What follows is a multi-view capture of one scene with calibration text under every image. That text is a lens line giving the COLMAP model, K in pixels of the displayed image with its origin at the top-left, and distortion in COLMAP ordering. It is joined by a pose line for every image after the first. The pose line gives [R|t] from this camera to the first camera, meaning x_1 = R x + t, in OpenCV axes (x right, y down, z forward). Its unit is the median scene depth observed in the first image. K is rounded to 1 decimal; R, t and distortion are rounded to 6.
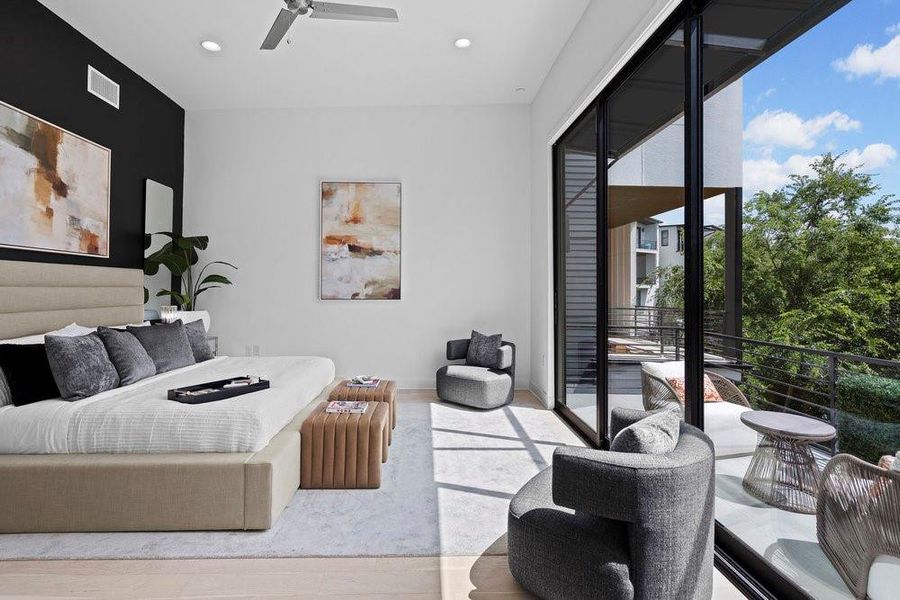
lens RADIAL K [[425.3, 0, 450.6], [0, 425.3, 284.0], [0, 0, 1]] dist [-0.002938, -0.000214]
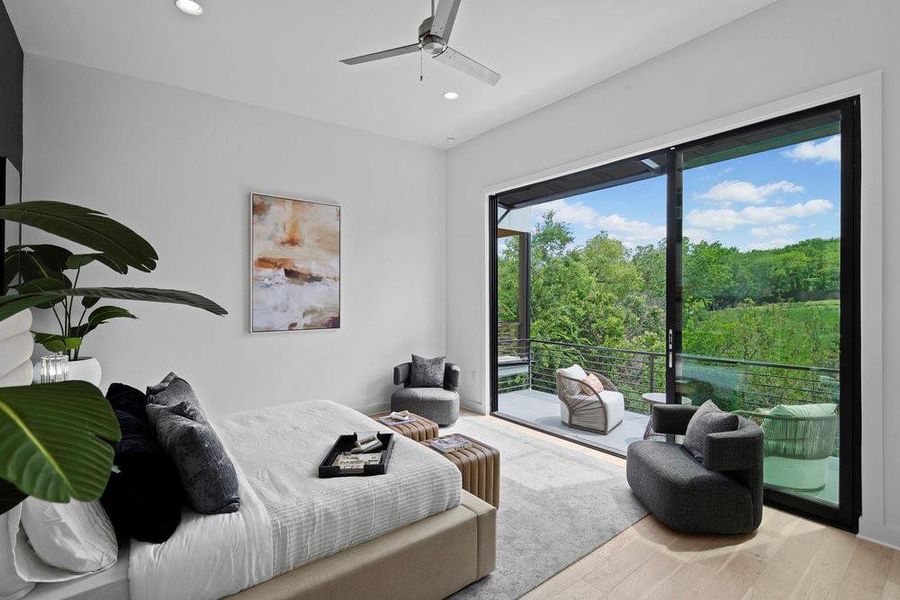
lens RADIAL K [[408.8, 0, 450.0], [0, 408.8, 300.0], [0, 0, 1]] dist [-0.002213, 0.000199]
pose [[0.817268, 0.000579, 0.576257, -0.447409], [-0.010211, 0.999857, 0.013477, -0.042621], [-0.576167, -0.016899, 0.817157, 0.103190]]
